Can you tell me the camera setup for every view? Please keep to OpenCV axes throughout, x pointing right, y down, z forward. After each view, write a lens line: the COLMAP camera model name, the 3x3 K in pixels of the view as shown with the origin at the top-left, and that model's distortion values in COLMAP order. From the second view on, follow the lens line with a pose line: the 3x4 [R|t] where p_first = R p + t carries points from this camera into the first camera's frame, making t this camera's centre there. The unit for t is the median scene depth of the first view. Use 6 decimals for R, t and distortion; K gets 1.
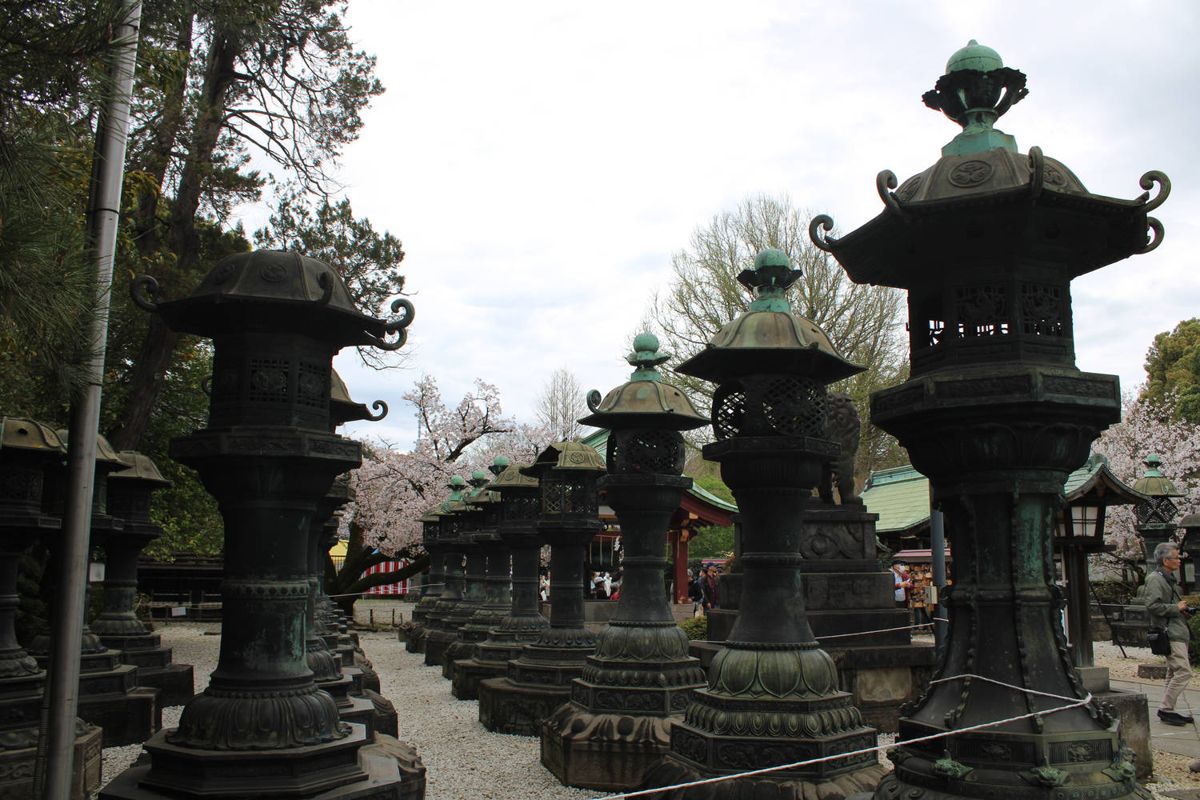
lens RADIAL K [[1008.8, 0, 602.0], [0, 1008.8, 413.8], [0, 0, 1]] dist [-0.155729, 0.136424]
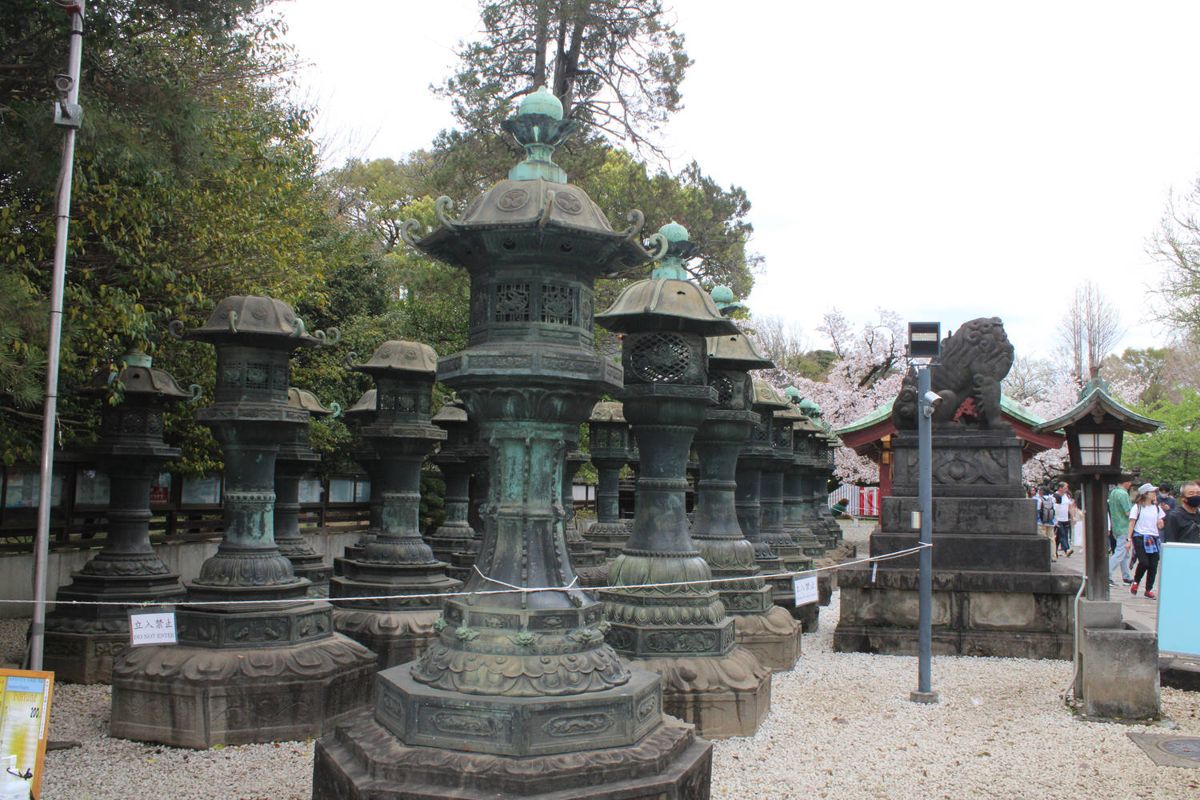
lens RADIAL K [[1008.8, 0, 602.0], [0, 1008.8, 413.8], [0, 0, 1]] dist [-0.155729, 0.136424]
pose [[0.844350, -0.026820, -0.535121, 0.482321], [0.067975, 0.996038, 0.057335, -0.009252], [0.531463, -0.084786, 0.842827, -0.042774]]
